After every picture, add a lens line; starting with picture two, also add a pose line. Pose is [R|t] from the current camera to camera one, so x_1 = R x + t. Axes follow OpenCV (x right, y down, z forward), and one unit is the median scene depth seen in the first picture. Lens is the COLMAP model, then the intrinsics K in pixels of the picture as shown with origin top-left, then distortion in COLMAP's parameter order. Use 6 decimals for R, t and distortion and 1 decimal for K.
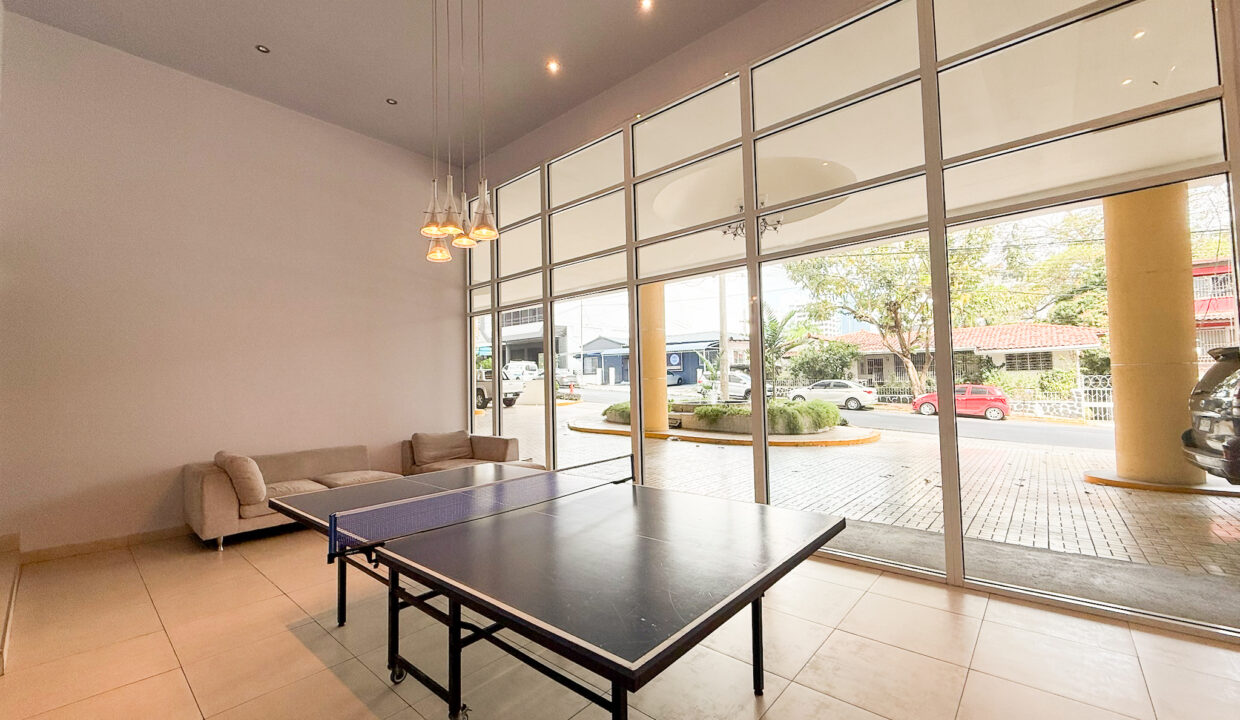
lens RADIAL K [[489.1, 0, 624.7], [0, 489.1, 365.6], [0, 0, 1]] dist [-0.000901, 0.000040]
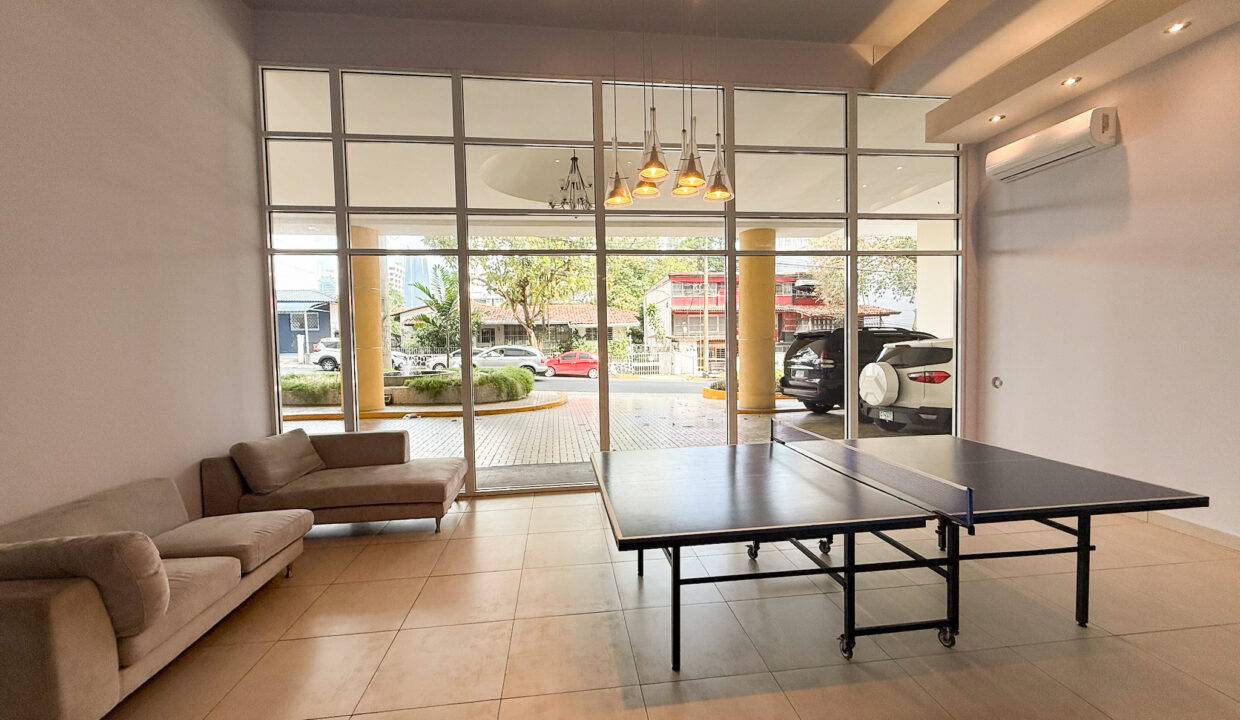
lens RADIAL K [[489.1, 0, 621.7], [0, 489.1, 357.0], [0, 0, 1]] dist [-0.000901, 0.000040]
pose [[0.666520, -0.015612, 0.745324, -0.165126], [-0.021158, 0.998982, 0.039846, 0.000134], [-0.745187, -0.042327, 0.665511, 0.076325]]
